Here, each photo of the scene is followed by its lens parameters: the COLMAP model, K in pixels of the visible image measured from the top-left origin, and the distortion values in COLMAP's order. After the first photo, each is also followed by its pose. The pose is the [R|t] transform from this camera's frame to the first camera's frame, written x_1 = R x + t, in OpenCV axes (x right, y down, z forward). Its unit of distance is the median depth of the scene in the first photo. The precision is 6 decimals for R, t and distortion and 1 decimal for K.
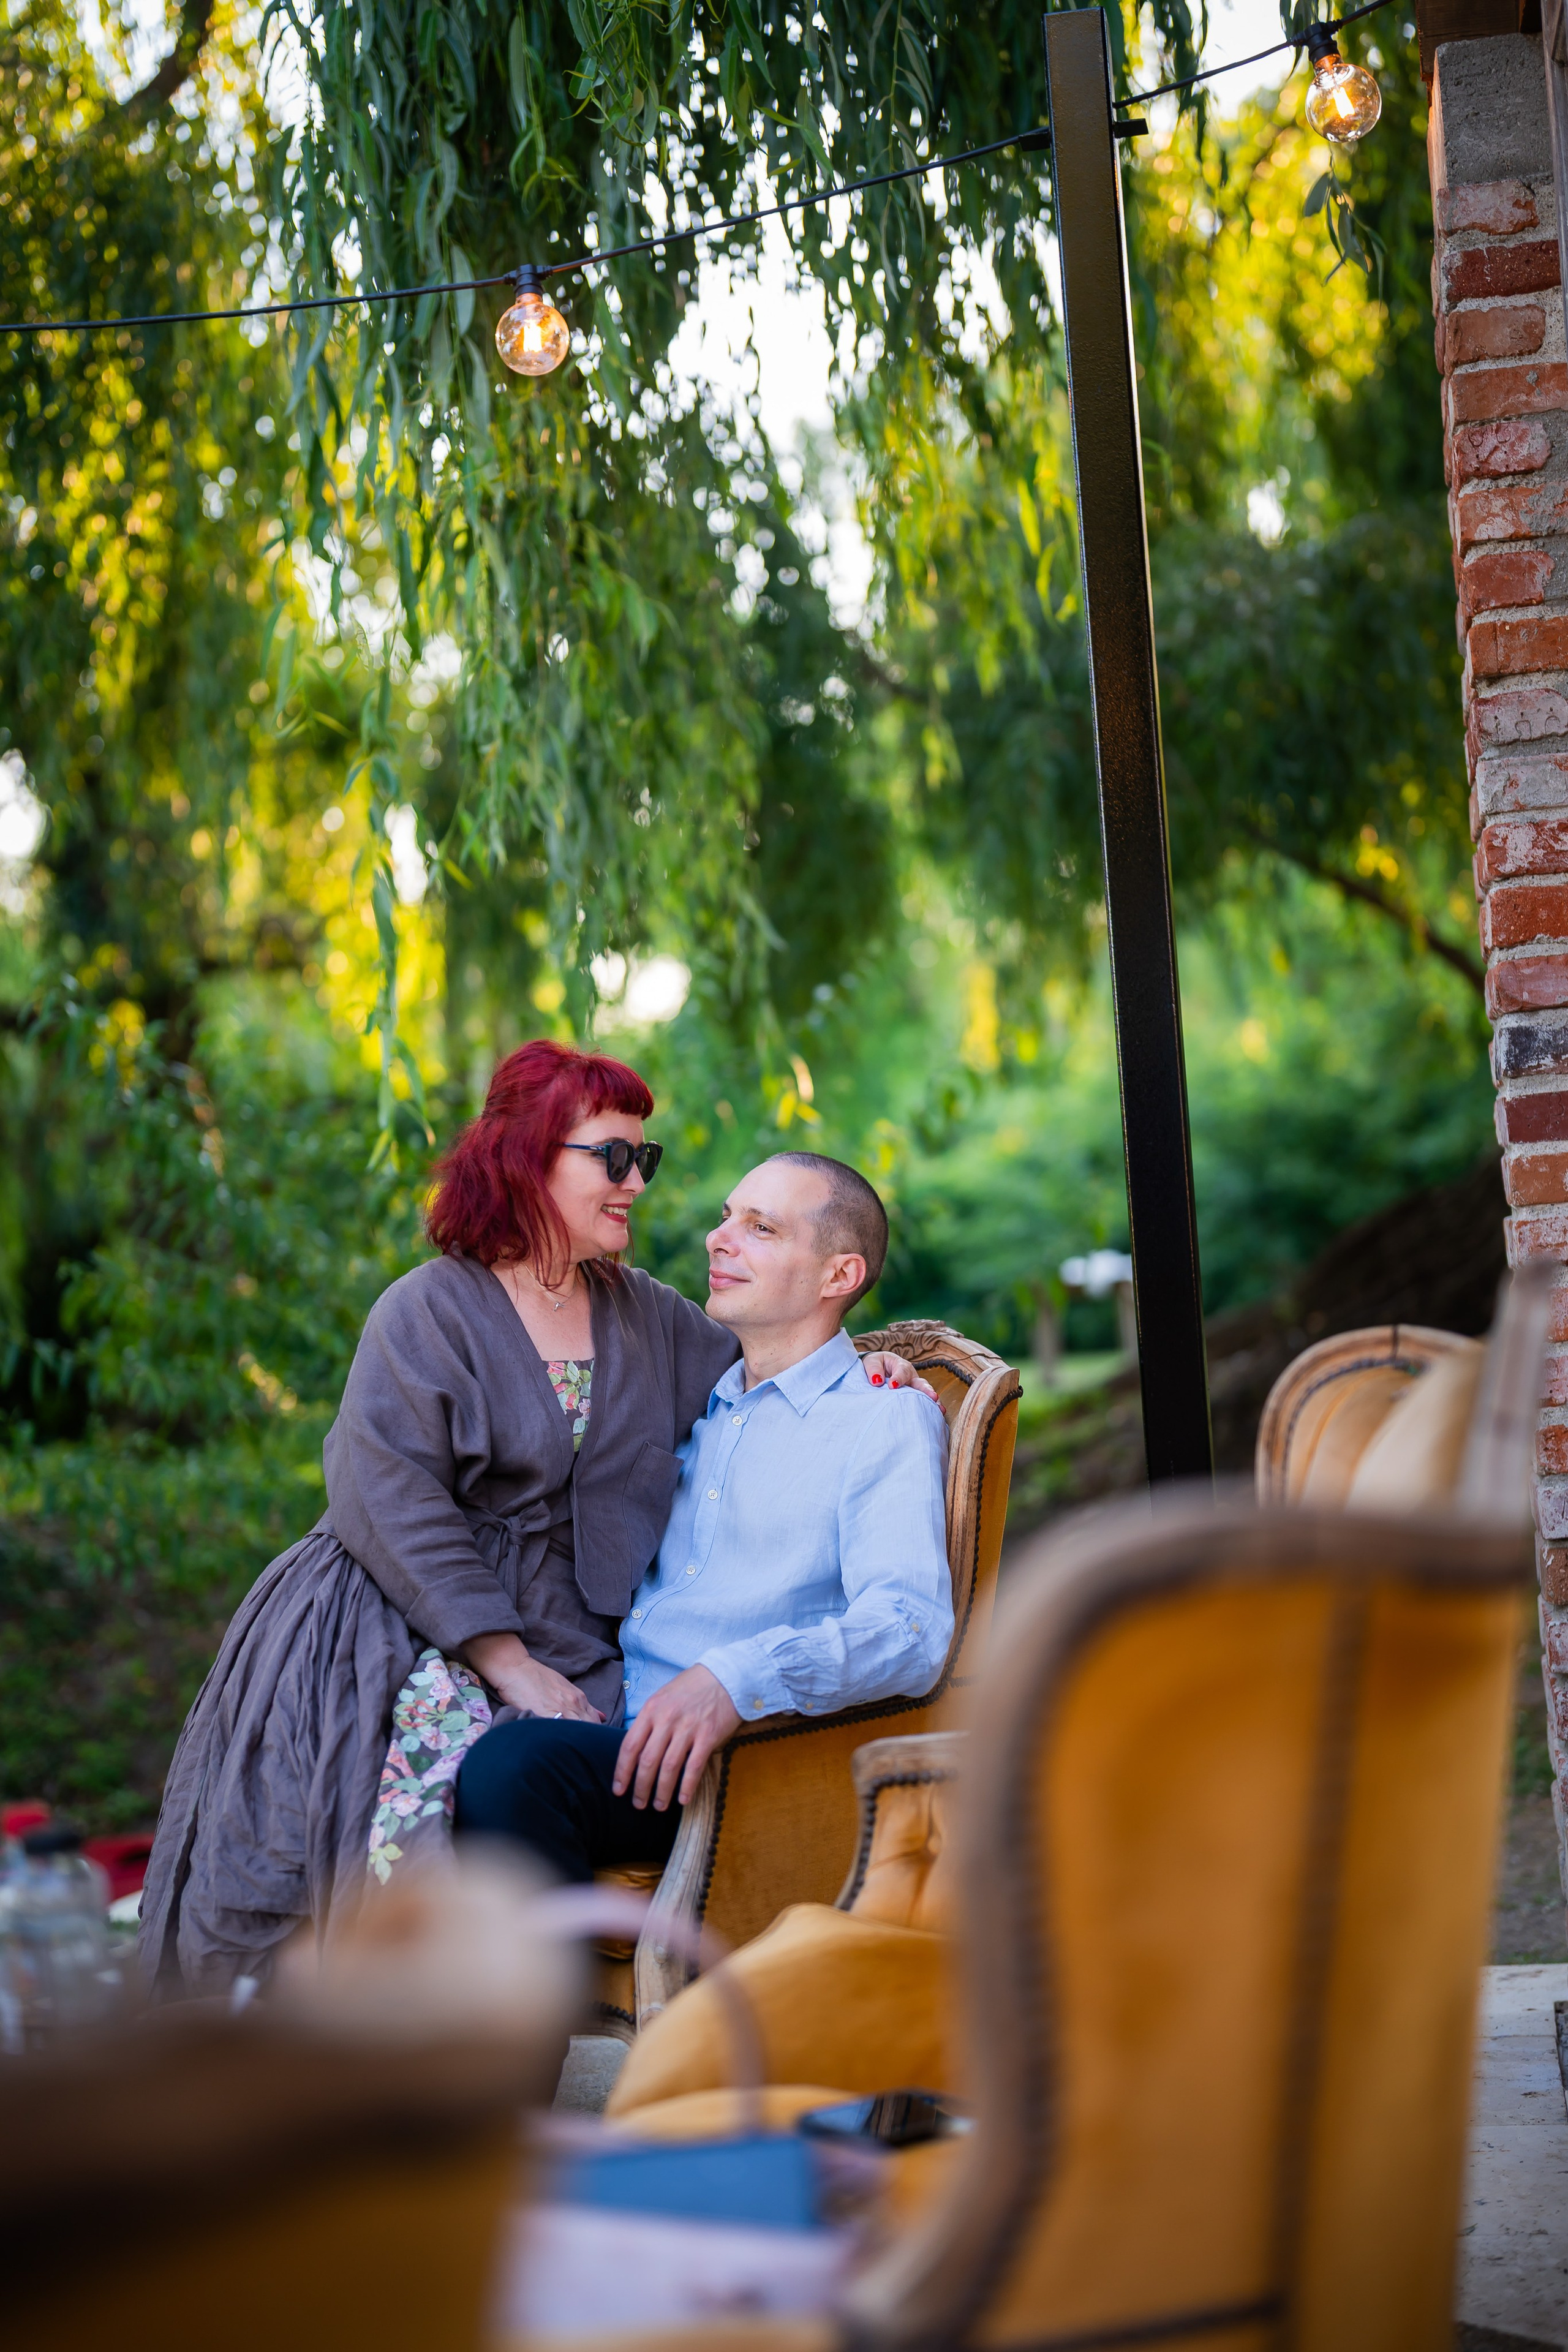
lens RADIAL K [[3366.2, 0, 784.0], [0, 3366.2, 1176.0], [0, 0, 1]] dist [-0.009221, 0.069576]
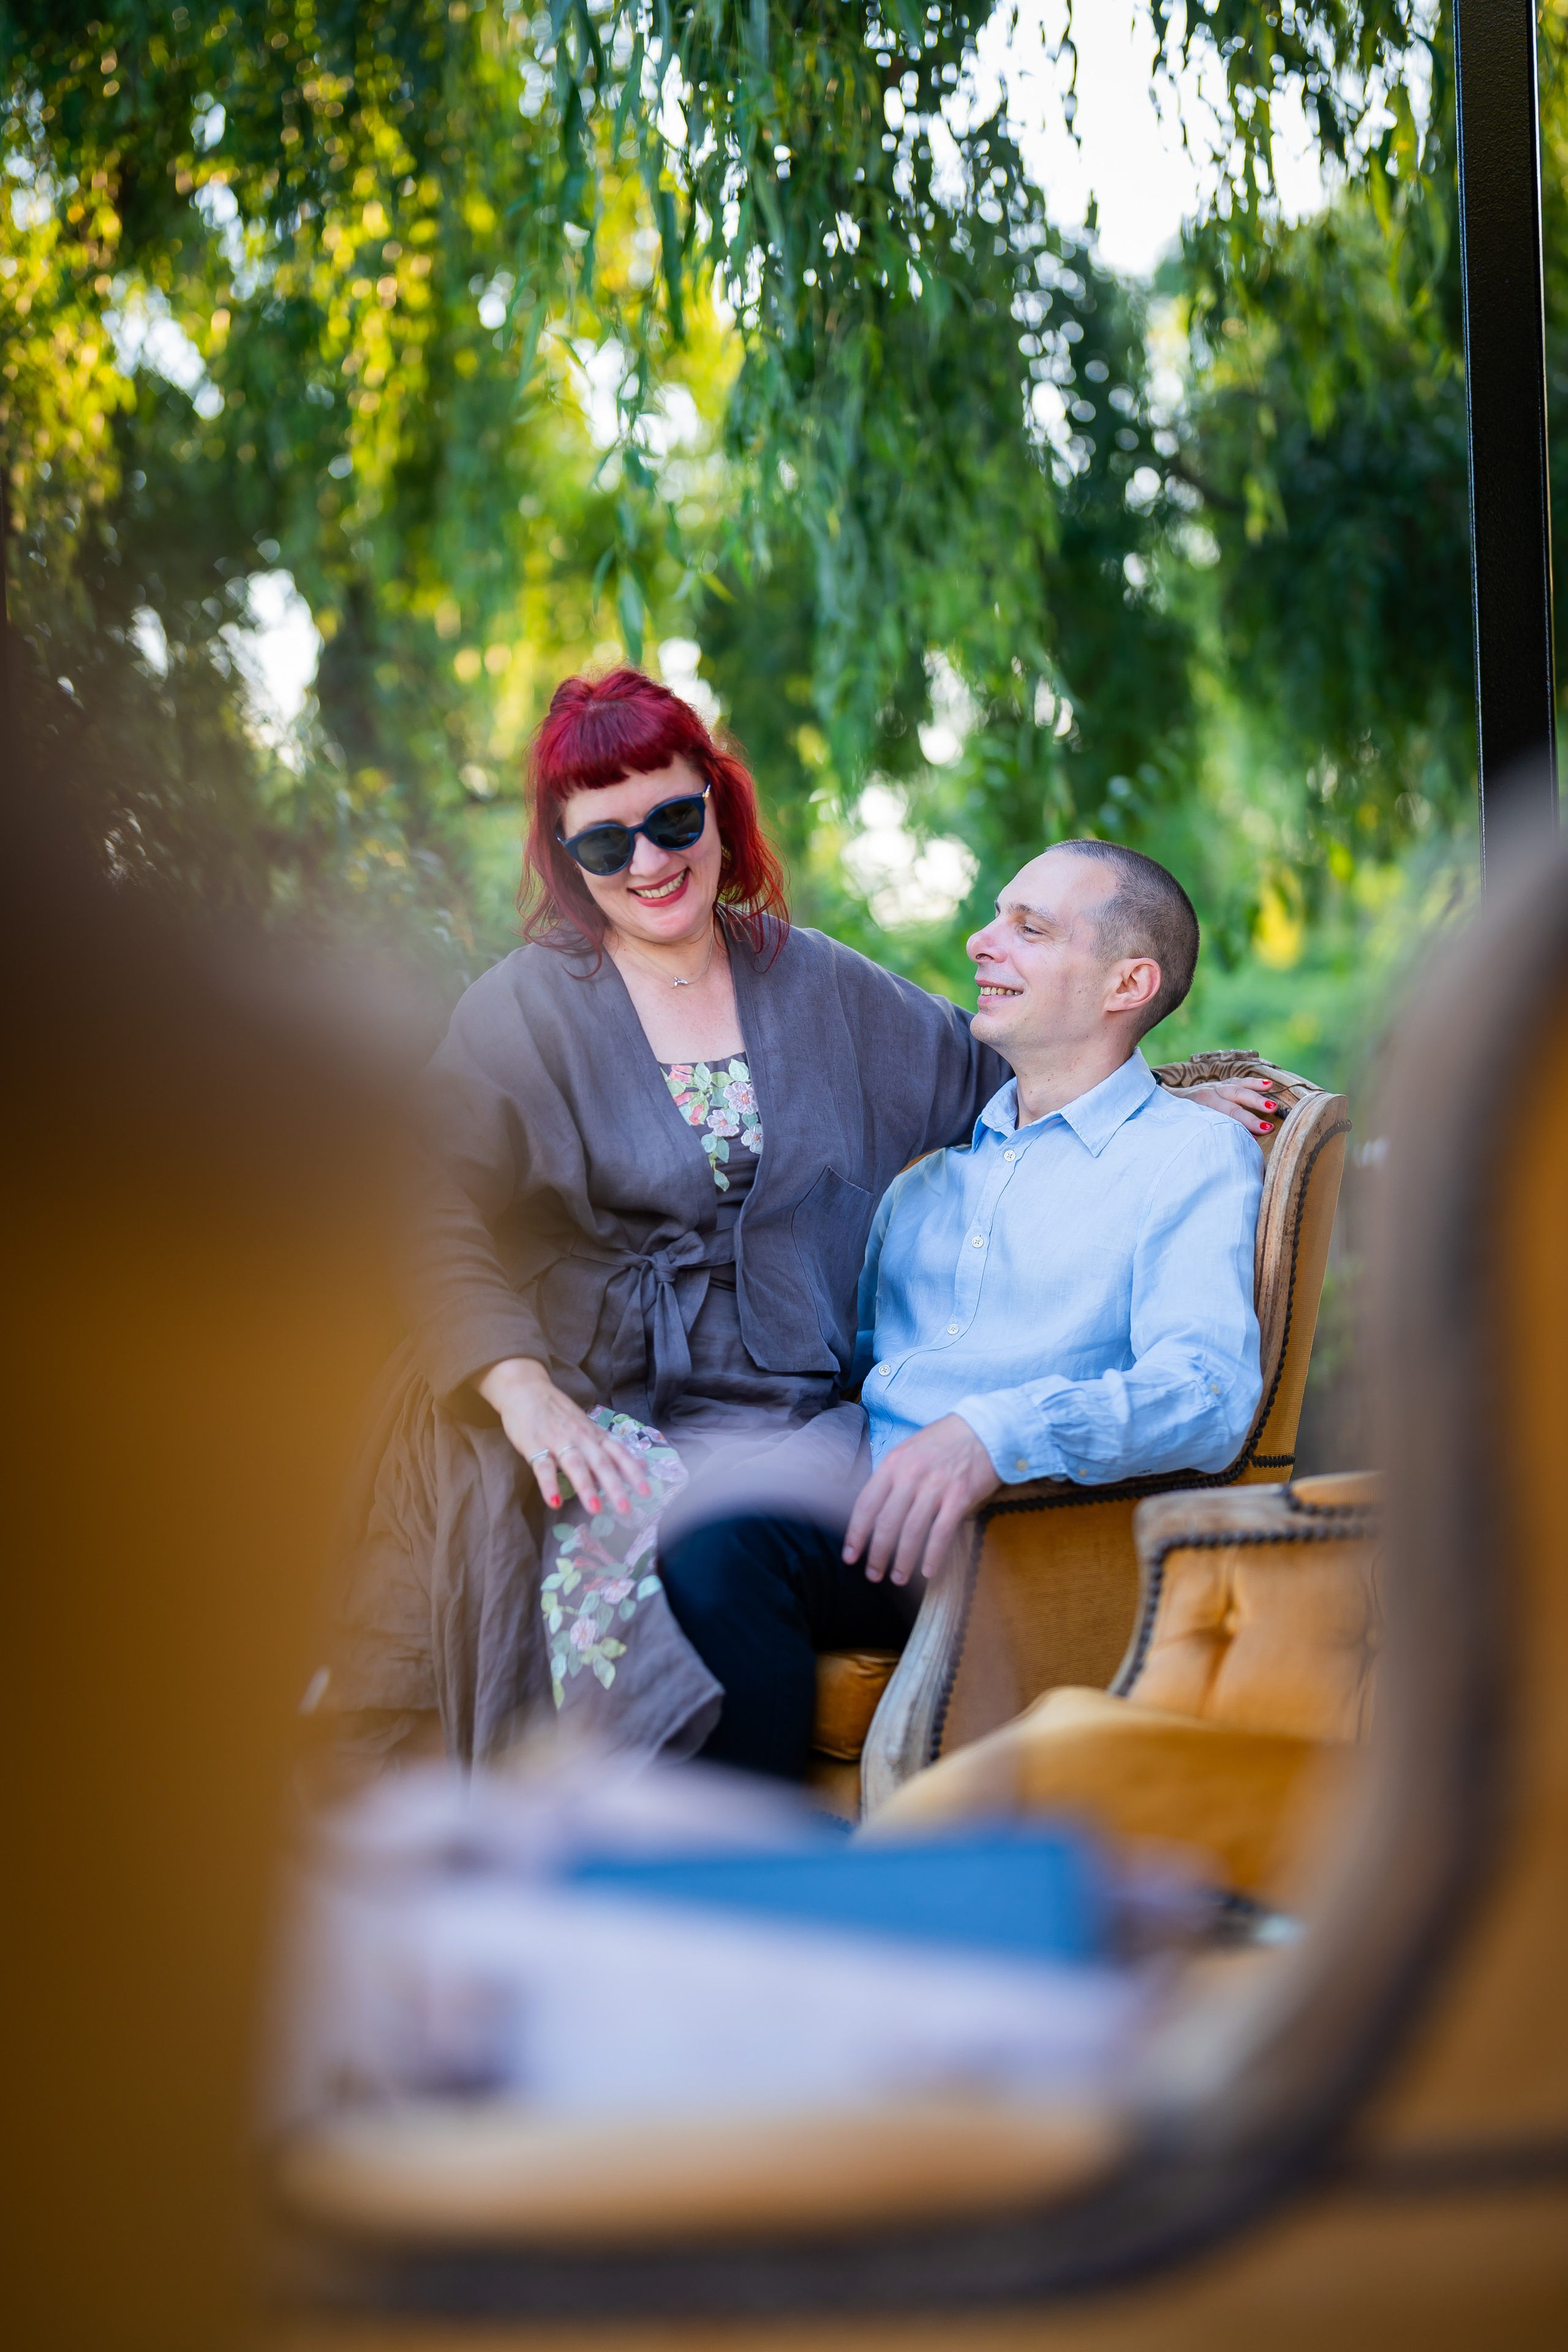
lens RADIAL K [[3366.2, 0, 784.0], [0, 3366.2, 1176.0], [0, 0, 1]] dist [-0.009221, 0.069576]
pose [[0.995953, 0.037687, -0.081595, -0.000897], [-0.036068, 0.999124, 0.021217, 0.066103], [0.082324, -0.018188, 0.996440, 0.158821]]
